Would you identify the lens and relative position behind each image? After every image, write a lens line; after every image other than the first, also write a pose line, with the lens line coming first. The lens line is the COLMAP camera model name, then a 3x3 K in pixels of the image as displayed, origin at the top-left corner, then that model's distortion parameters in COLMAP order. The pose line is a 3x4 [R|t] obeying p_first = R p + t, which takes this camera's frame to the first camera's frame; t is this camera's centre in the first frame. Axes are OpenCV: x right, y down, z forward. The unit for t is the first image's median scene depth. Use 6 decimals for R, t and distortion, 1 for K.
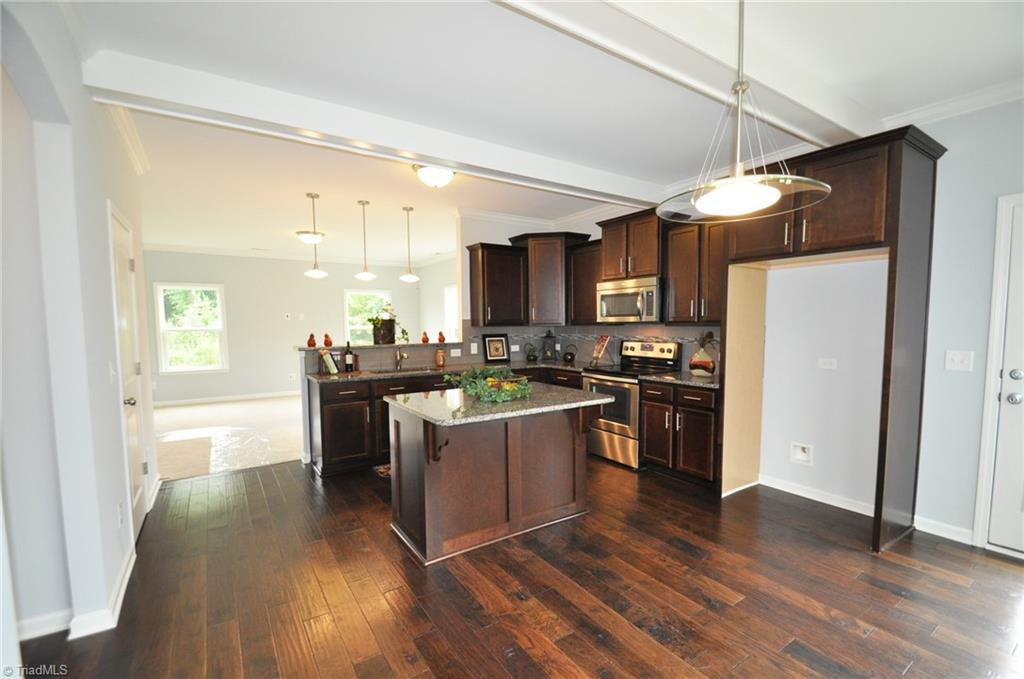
lens RADIAL K [[454.7, 0, 511.5], [0, 454.7, 358.5], [0, 0, 1]] dist [0.002570, -0.011246]
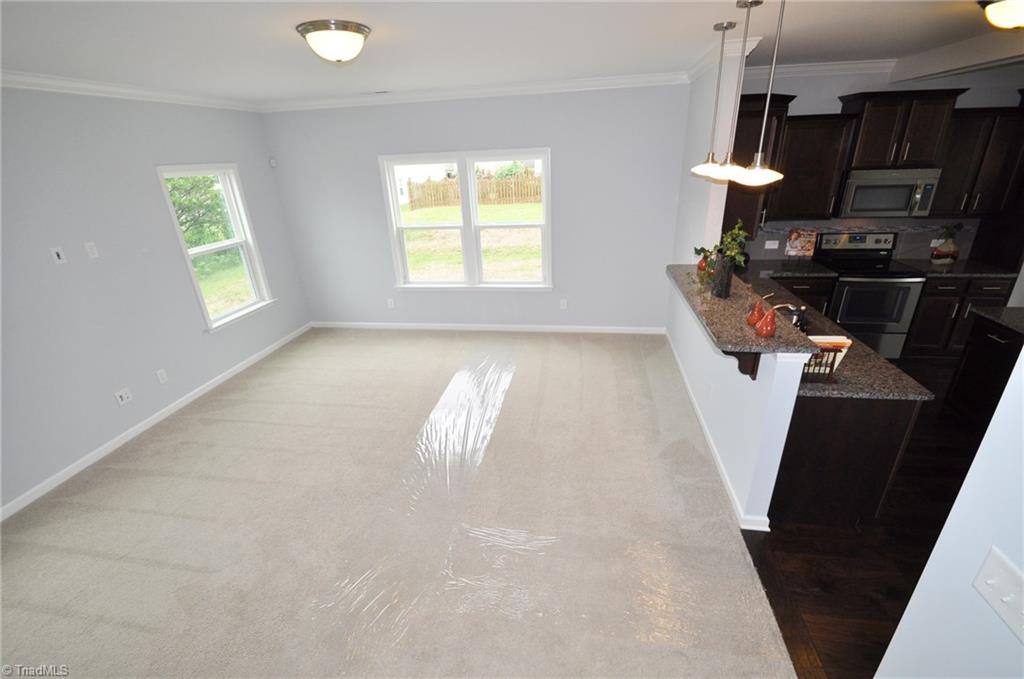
lens RADIAL K [[442.9, 0, 512.0], [0, 442.9, 339.5], [0, 0, 1]] dist [-0.007293, -0.000446]
pose [[0.680835, -0.299648, 0.668337, -0.905659], [0.093771, 0.940636, 0.326208, -0.199389], [-0.726409, -0.159424, 0.668516, 0.855453]]
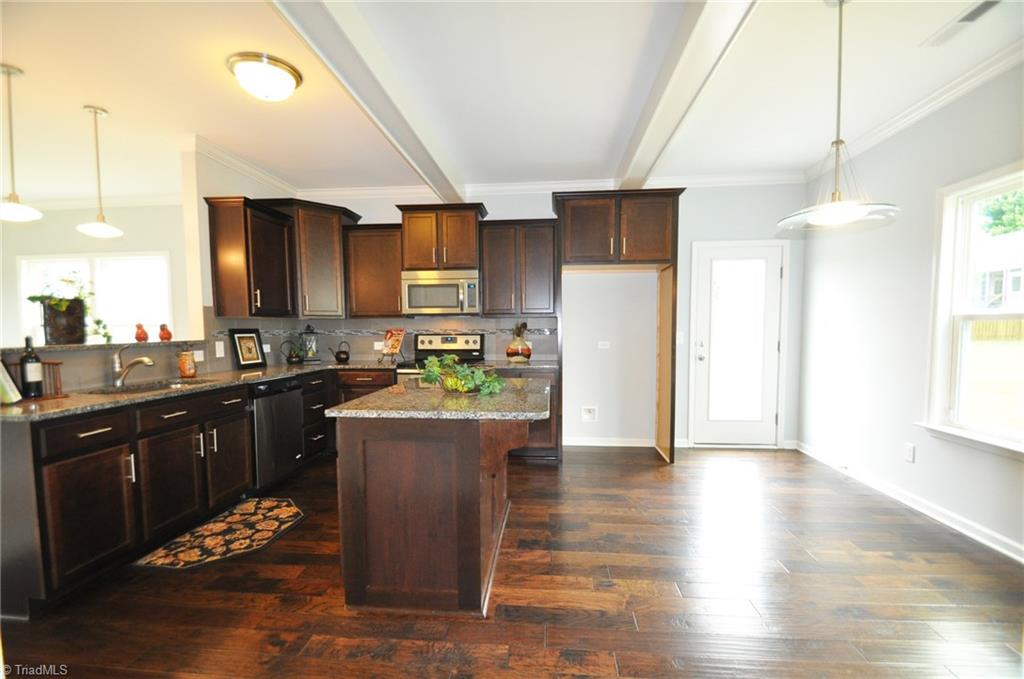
lens RADIAL K [[454.7, 0, 511.5], [0, 454.7, 358.5], [0, 0, 1]] dist [0.002570, -0.011246]
pose [[0.608585, -0.047464, 0.792068, -0.409479], [0.063376, 0.997928, 0.011105, 0.013616], [-0.790953, 0.043440, 0.610332, 0.272944]]
